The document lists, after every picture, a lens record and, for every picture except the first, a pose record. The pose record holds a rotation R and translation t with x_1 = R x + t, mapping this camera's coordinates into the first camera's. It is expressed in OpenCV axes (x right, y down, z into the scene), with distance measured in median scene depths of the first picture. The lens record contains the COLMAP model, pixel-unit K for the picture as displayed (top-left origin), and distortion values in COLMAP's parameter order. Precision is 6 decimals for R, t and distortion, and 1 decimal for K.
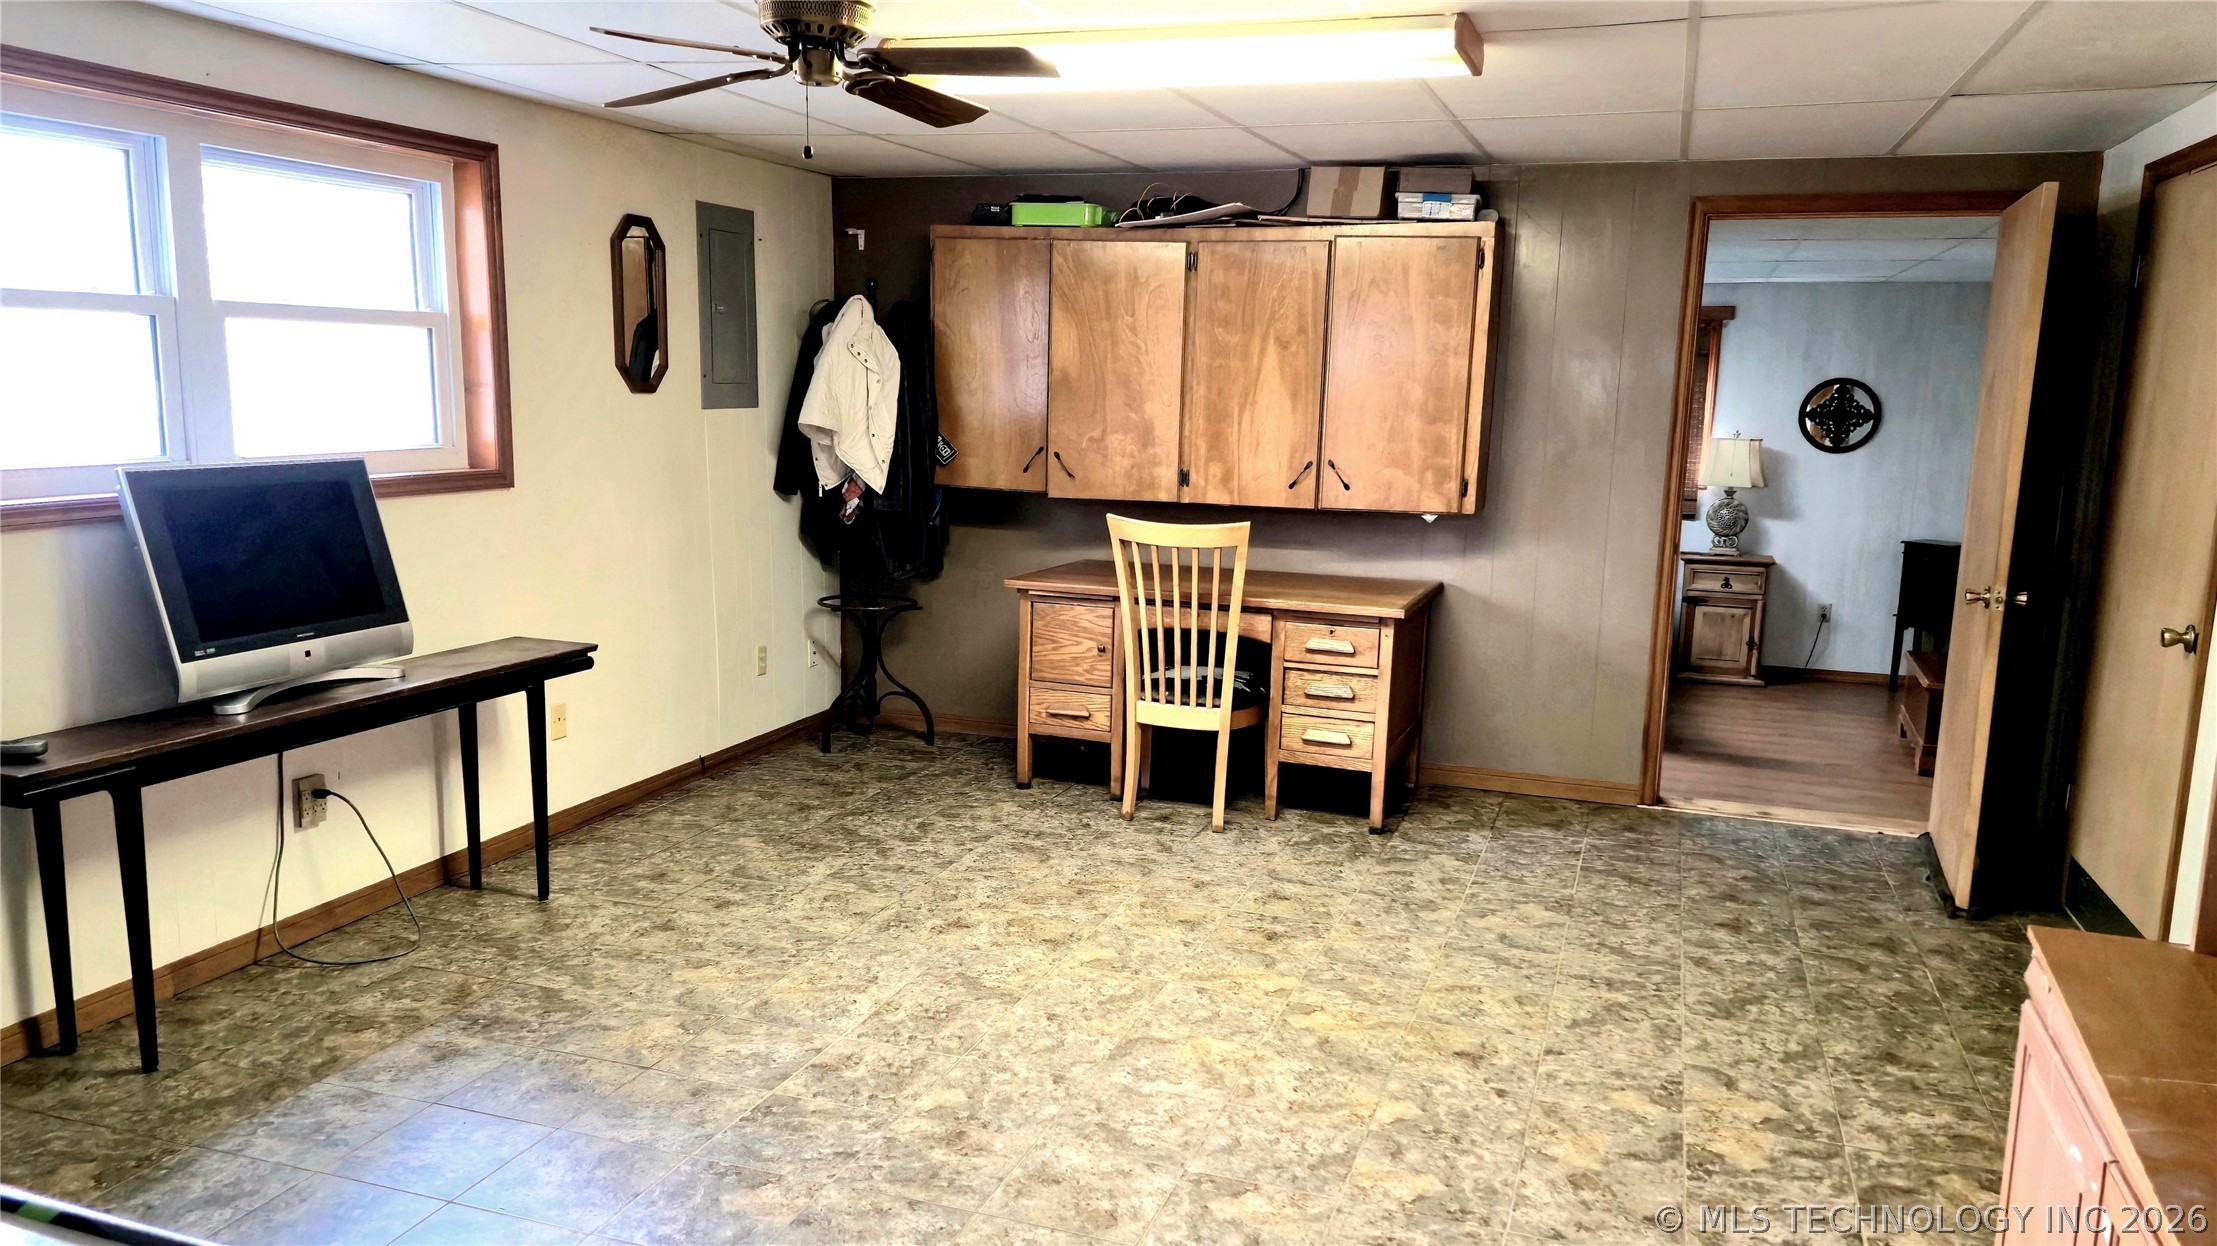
lens RADIAL K [[1584.6, 0, 1174.4], [0, 1584.6, 648.5], [0, 0, 1]] dist [0.067717, -0.057045]
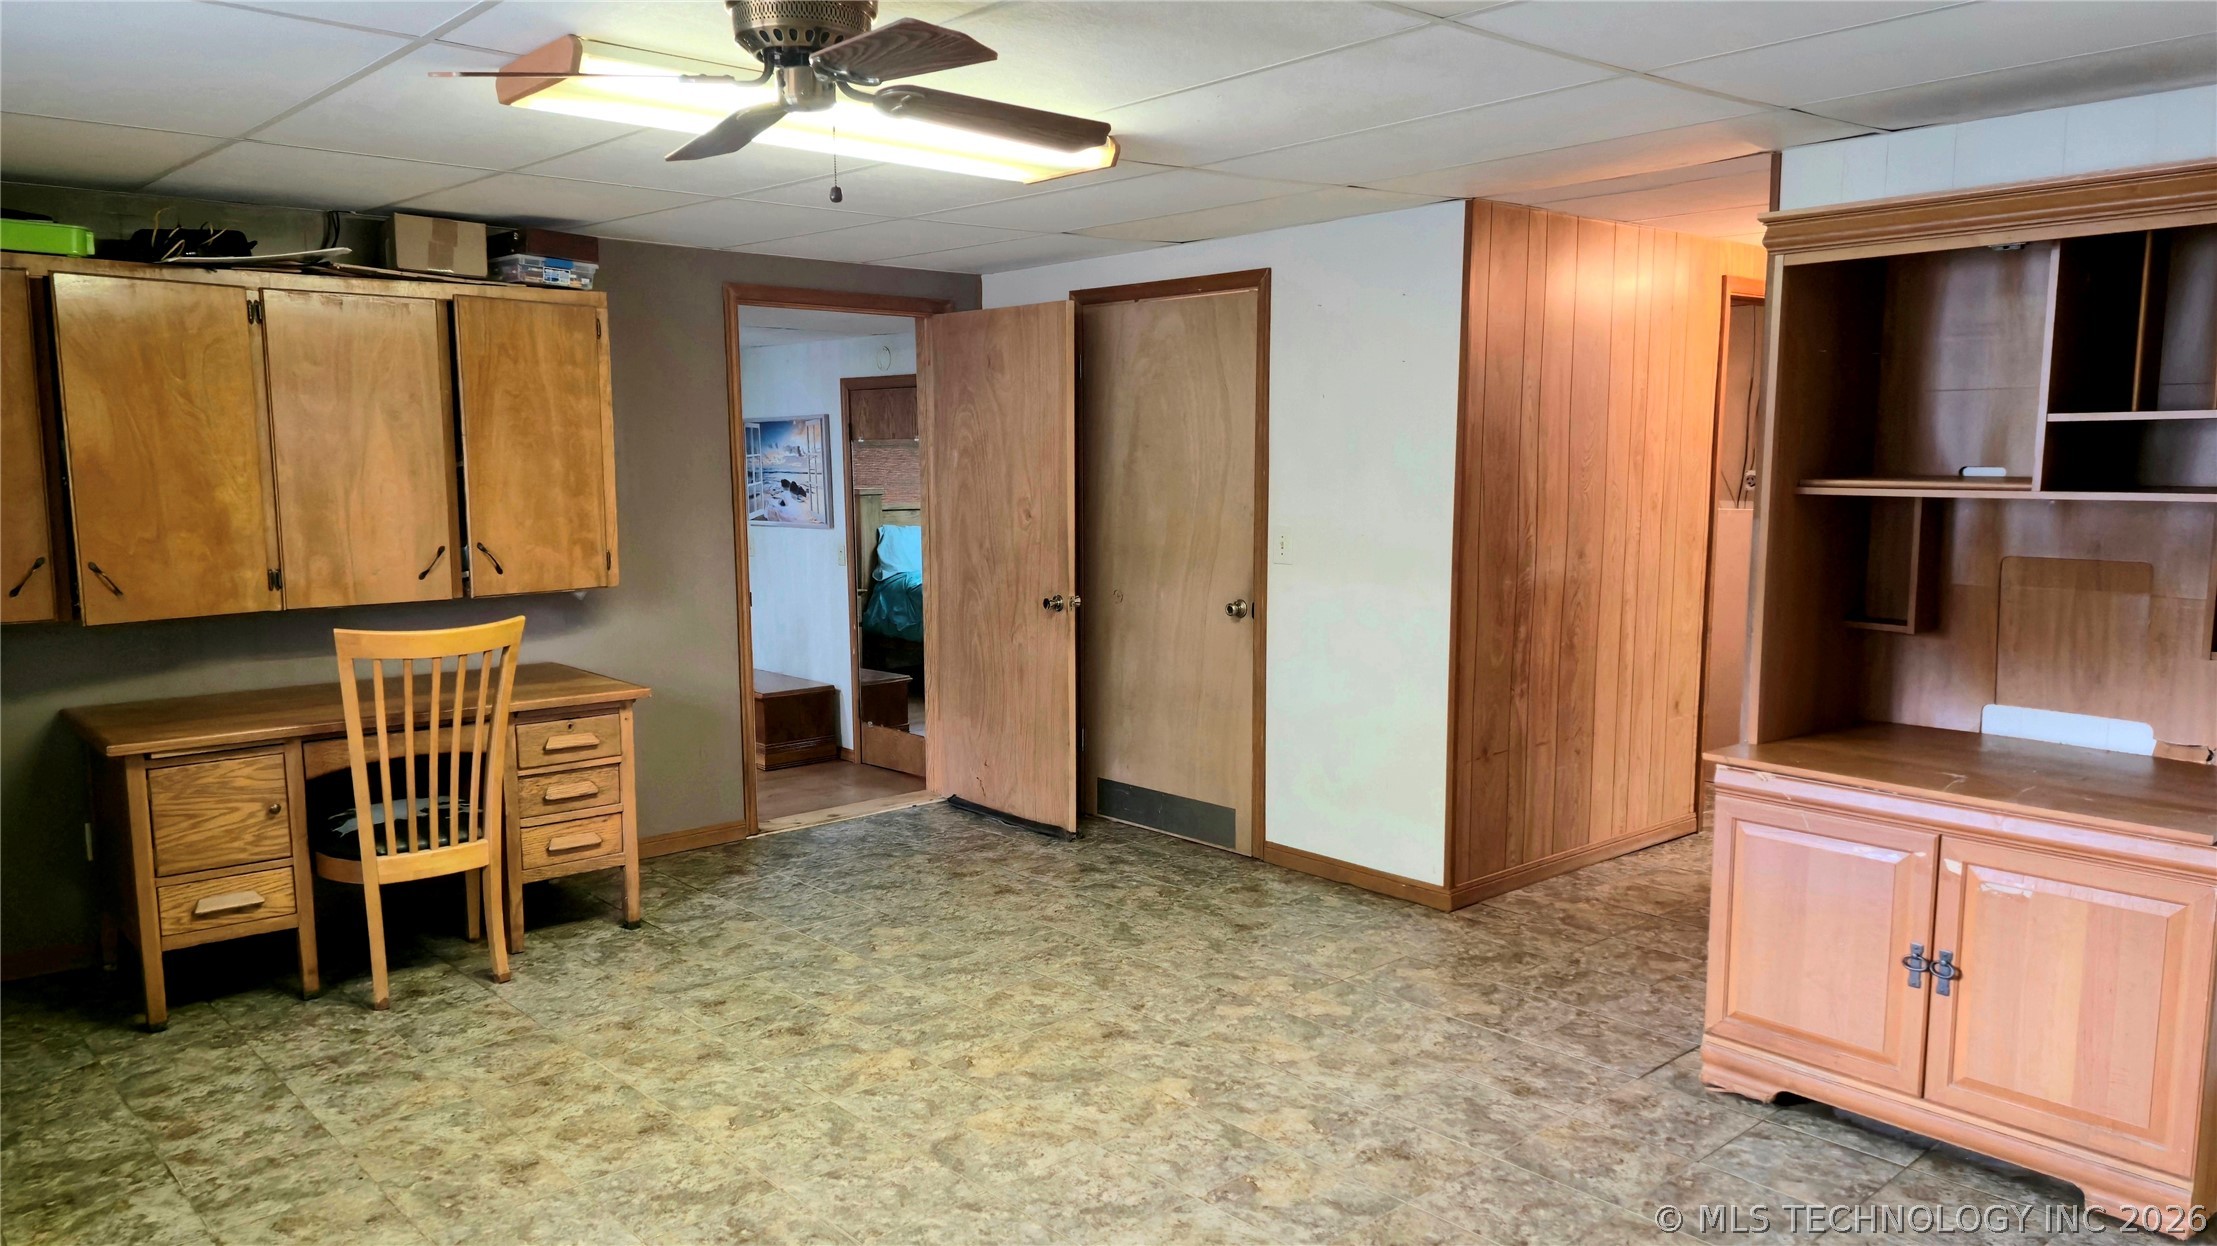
lens RADIAL K [[1464.3, 0, 1106.5], [0, 1464.3, 619.5], [0, 0, 1]] dist [0.065329, -0.066874]
pose [[0.501823, -0.125541, 0.855811, -0.479623], [0.164439, 0.985214, 0.048101, -0.062656], [-0.849196, 0.116590, 0.515047, 0.298997]]
